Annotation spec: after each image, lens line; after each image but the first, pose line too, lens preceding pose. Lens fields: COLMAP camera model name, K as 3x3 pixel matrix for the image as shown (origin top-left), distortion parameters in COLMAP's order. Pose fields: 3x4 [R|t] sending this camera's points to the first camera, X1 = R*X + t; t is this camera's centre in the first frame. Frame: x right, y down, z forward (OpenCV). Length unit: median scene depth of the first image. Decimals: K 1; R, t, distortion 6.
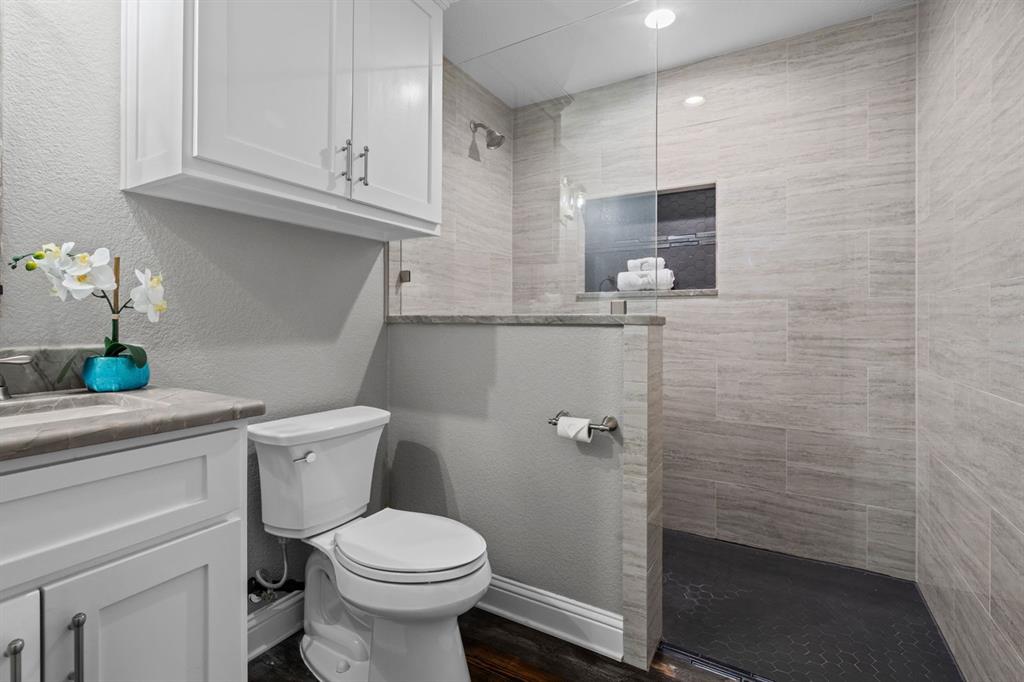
lens RADIAL K [[470.1, 0, 507.8], [0, 470.1, 316.7], [0, 0, 1]] dist [-0.001538, 0.000512]
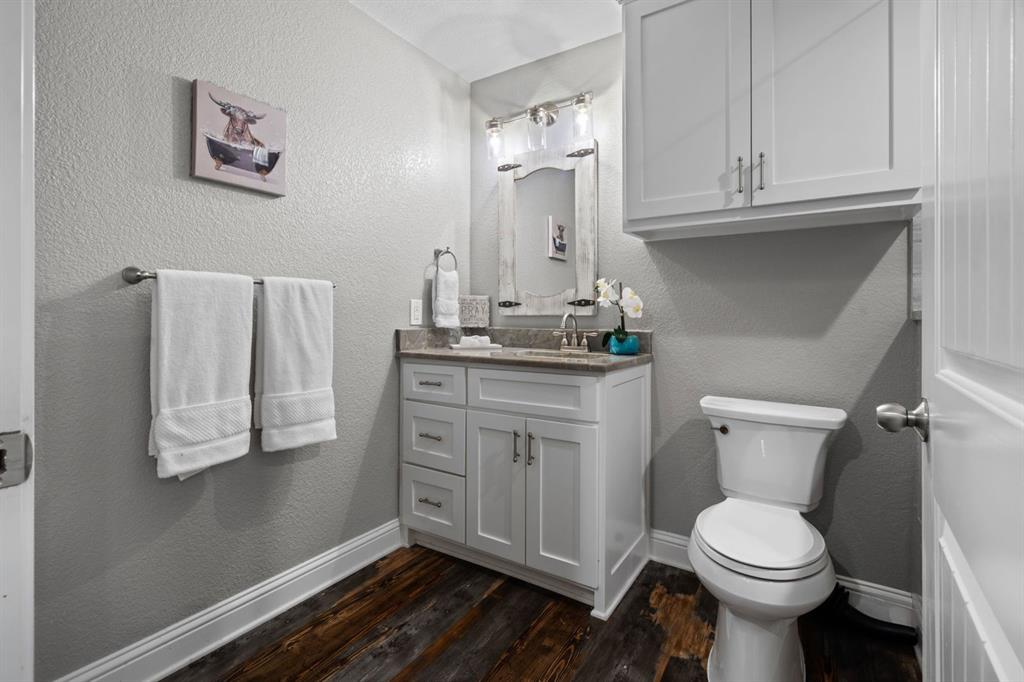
lens RADIAL K [[471.5, 0, 509.2], [0, 471.5, 309.6], [0, 0, 1]] dist [-0.003869, 0.000312]
pose [[-0.042936, -0.006111, -0.999059, 0.781014], [0.009328, 0.999935, -0.006517, -0.008262], [0.999034, -0.009599, -0.042876, 0.478349]]
